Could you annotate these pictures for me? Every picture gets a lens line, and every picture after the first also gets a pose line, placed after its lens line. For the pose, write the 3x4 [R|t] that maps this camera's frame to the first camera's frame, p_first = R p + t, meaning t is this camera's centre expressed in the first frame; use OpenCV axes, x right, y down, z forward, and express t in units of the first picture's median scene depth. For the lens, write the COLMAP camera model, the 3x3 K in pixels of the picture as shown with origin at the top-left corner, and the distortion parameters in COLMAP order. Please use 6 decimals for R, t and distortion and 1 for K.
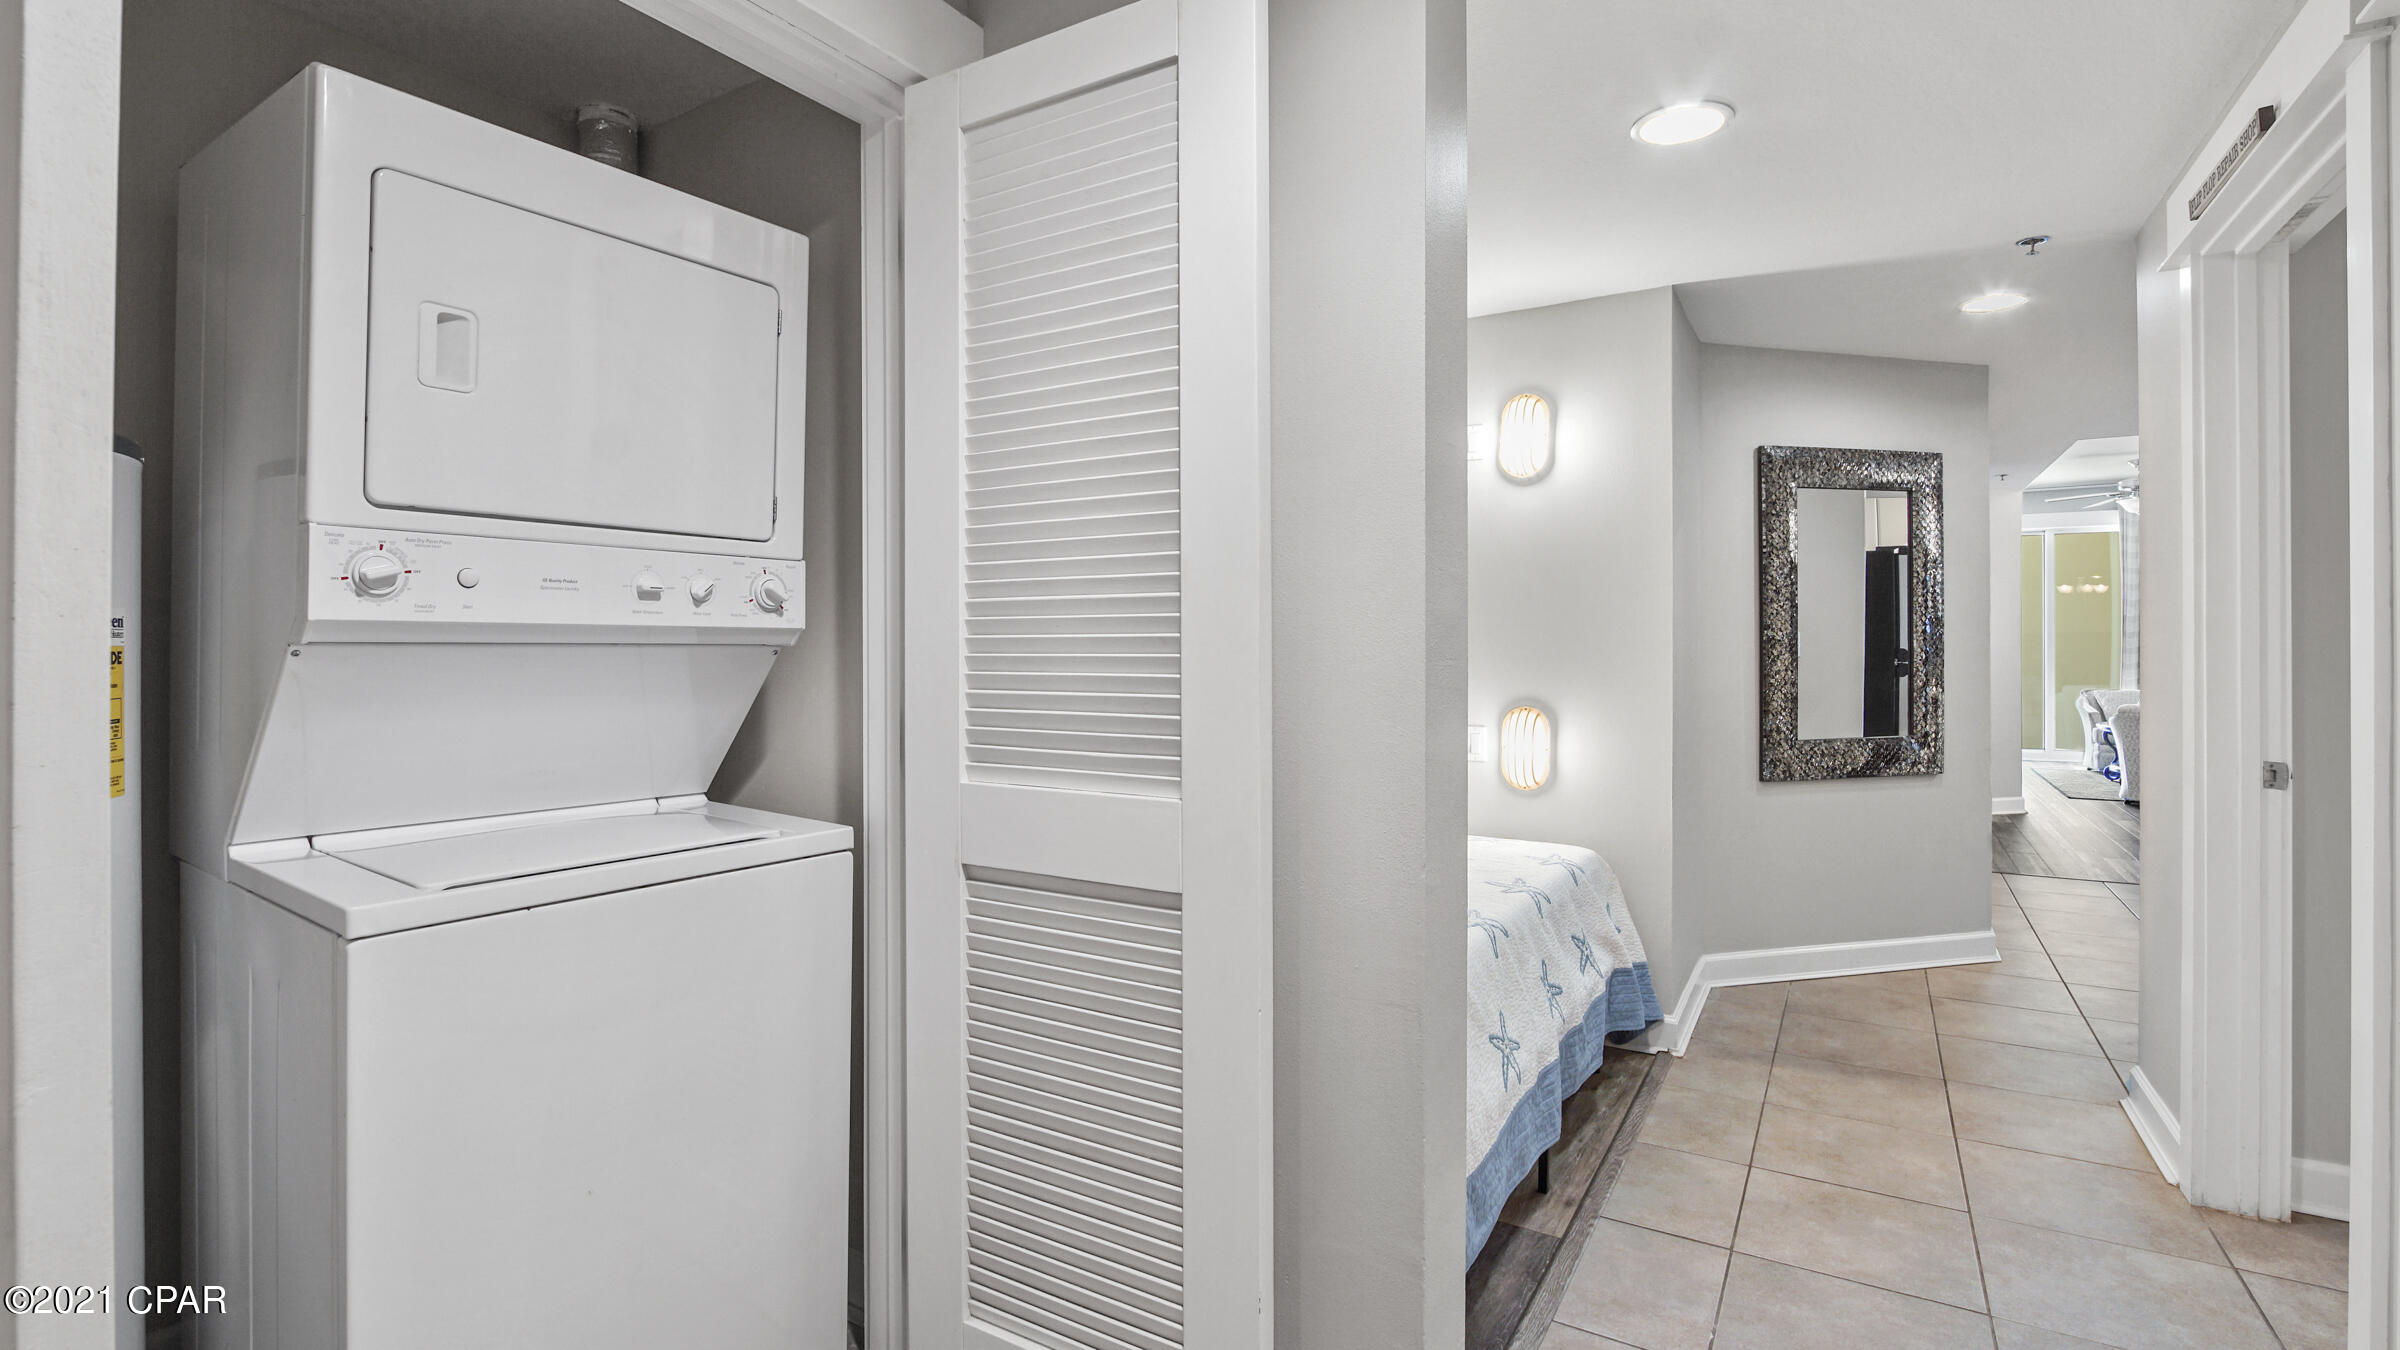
lens RADIAL K [[1083.3, 0, 1190.3], [0, 1083.3, 648.5], [0, 0, 1]] dist [-0.017023, 0.000248]
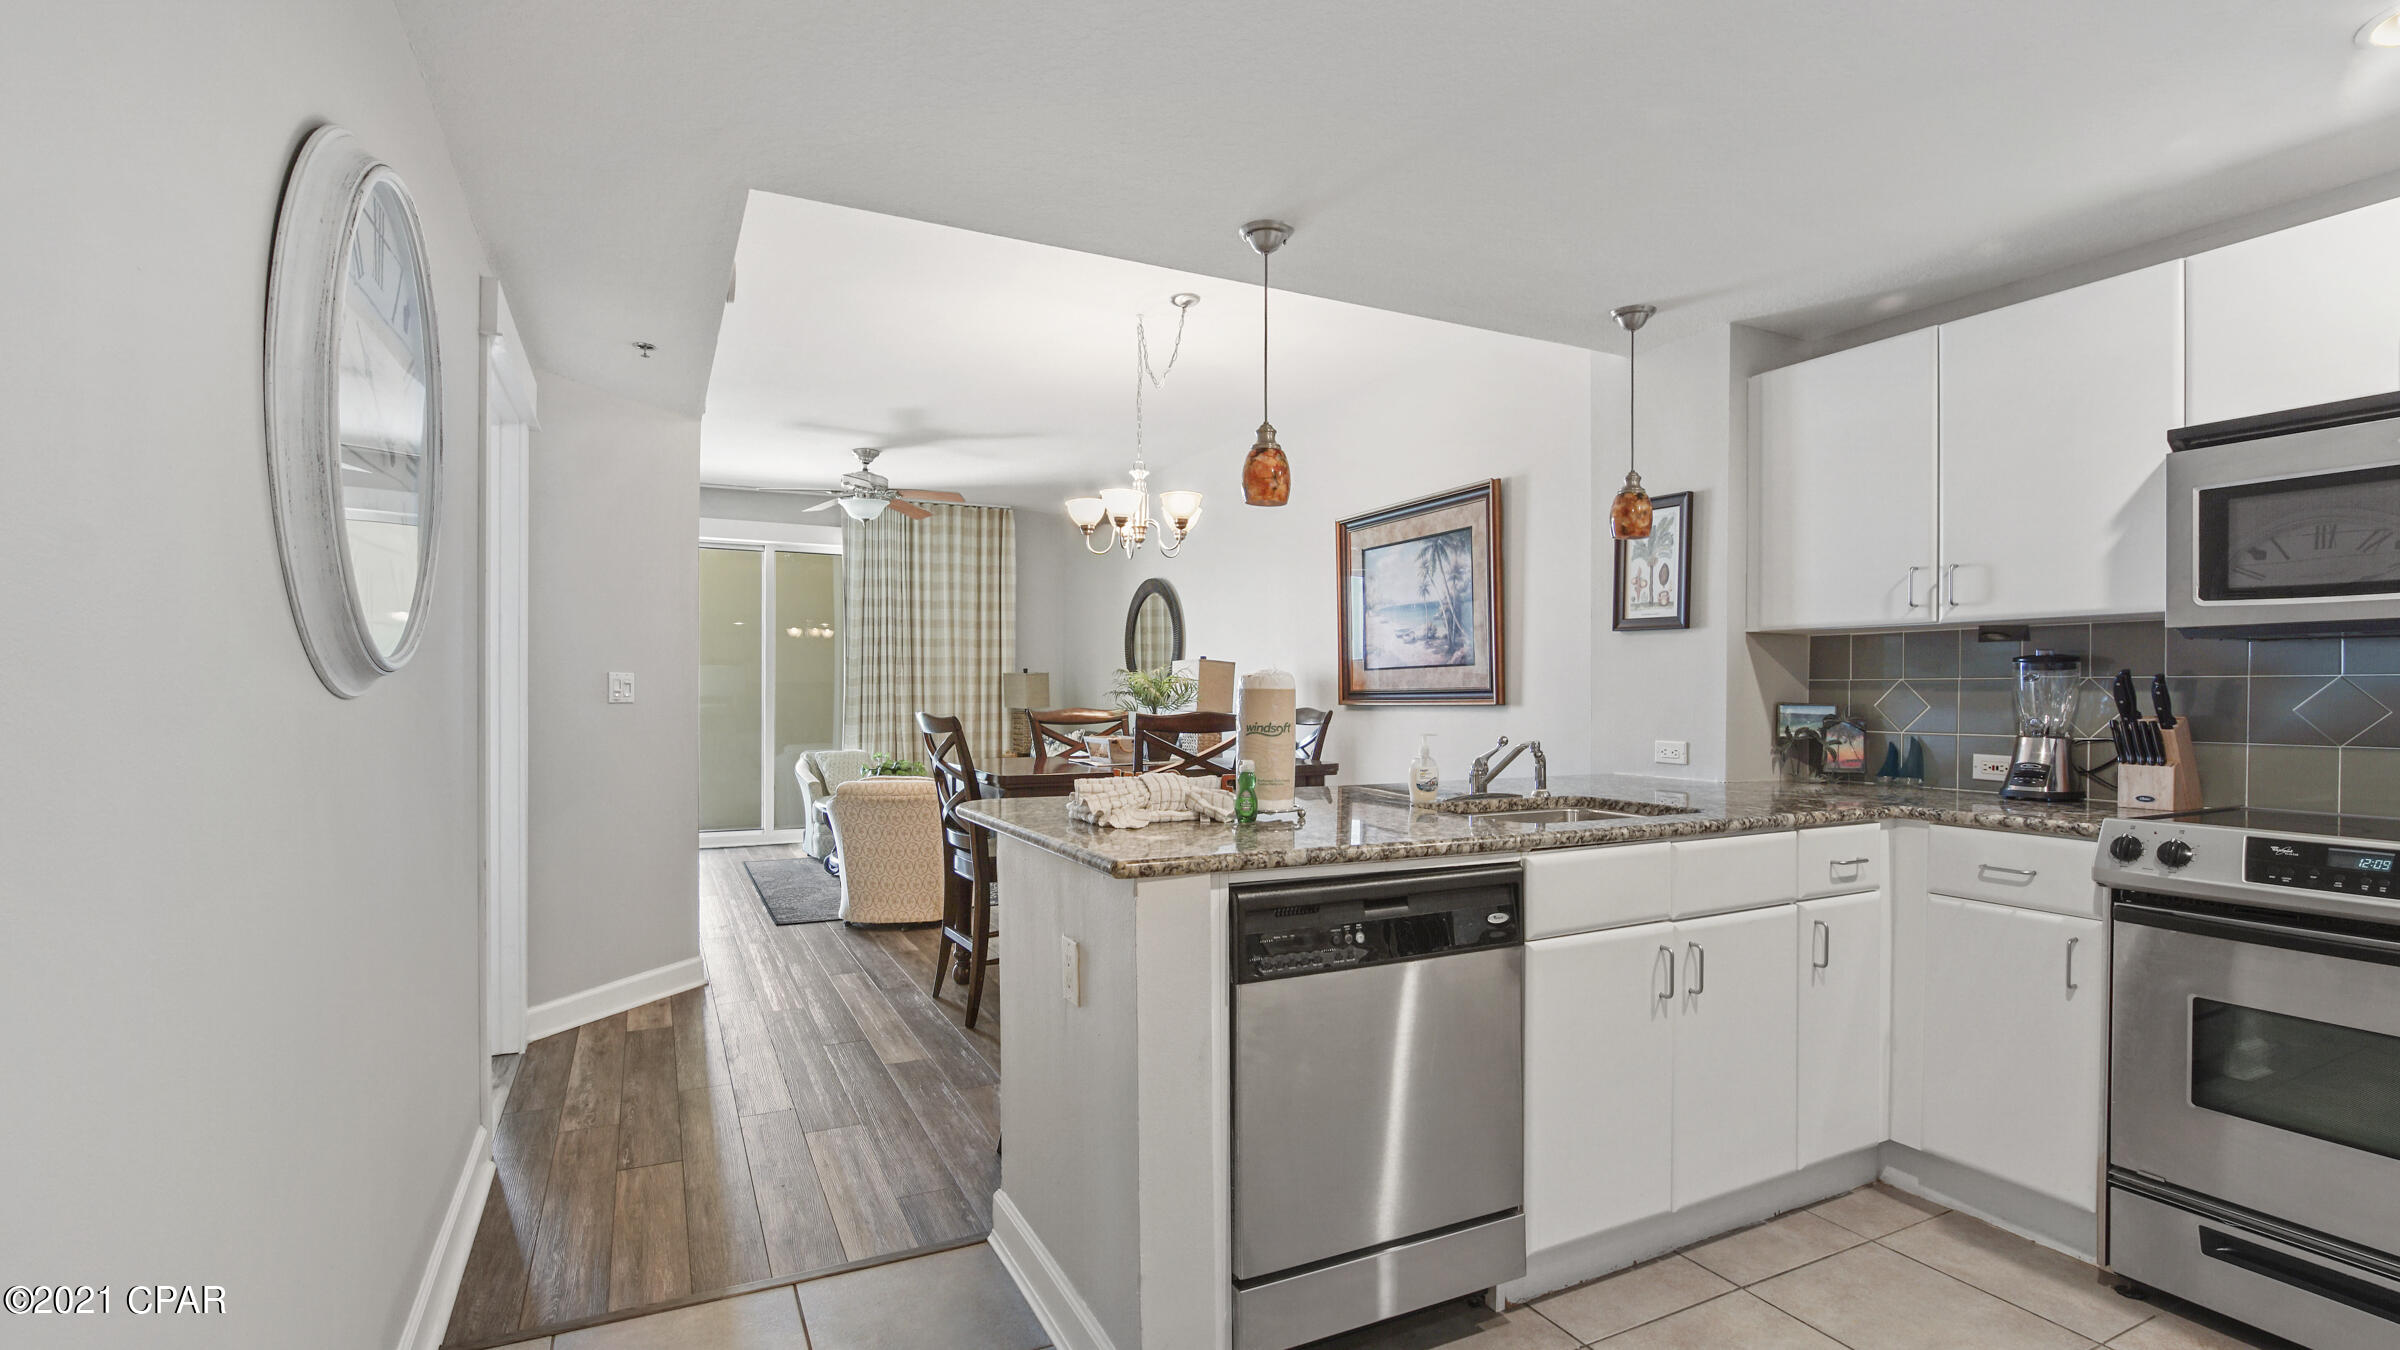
lens RADIAL K [[1110.5, 0, 1205.4], [0, 1110.5, 677.5], [0, 0, 1]] dist [-0.000807, 0.000744]
pose [[0.516441, 0.016183, 0.856170, 0.731386], [-0.000471, 0.999827, -0.018614, -0.001637], [-0.856322, 0.009209, 0.516360, 0.830226]]
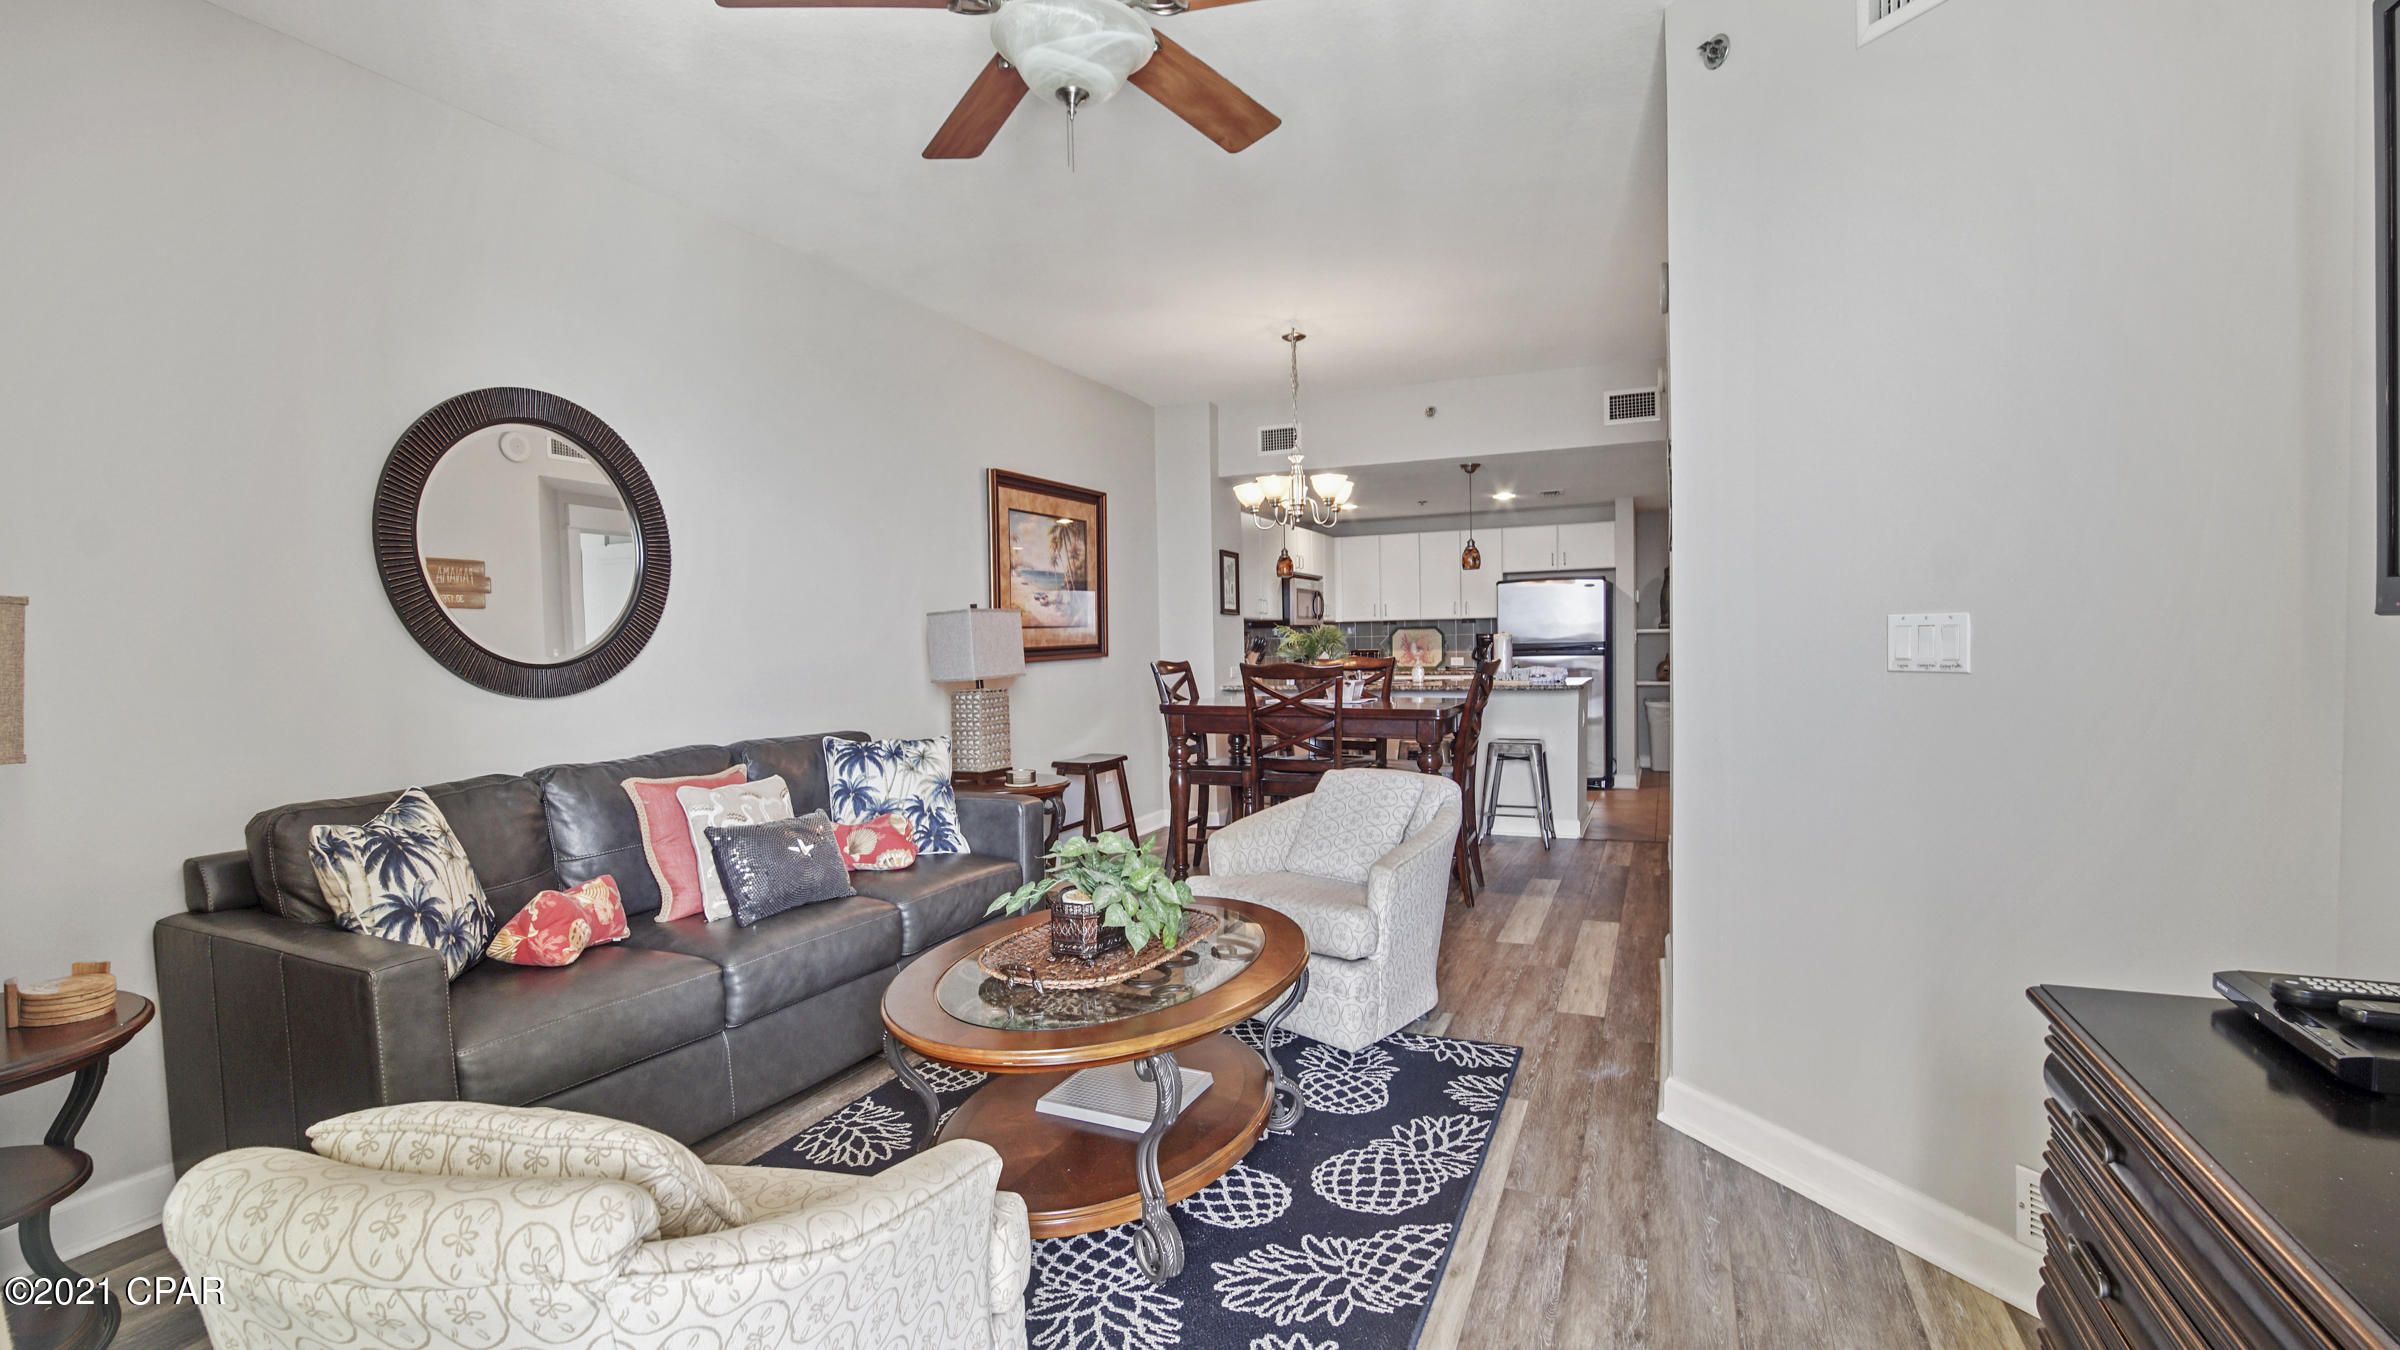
lens RADIAL K [[1110.5, 0, 1205.4], [0, 1110.5, 677.5], [0, 0, 1]] dist [-0.000807, 0.000744]
pose [[-0.987190, 0.027968, -0.157080, 2.559631], [0.022122, 0.999001, 0.038841, -0.033253], [0.158009, 0.034868, -0.986822, 3.671095]]
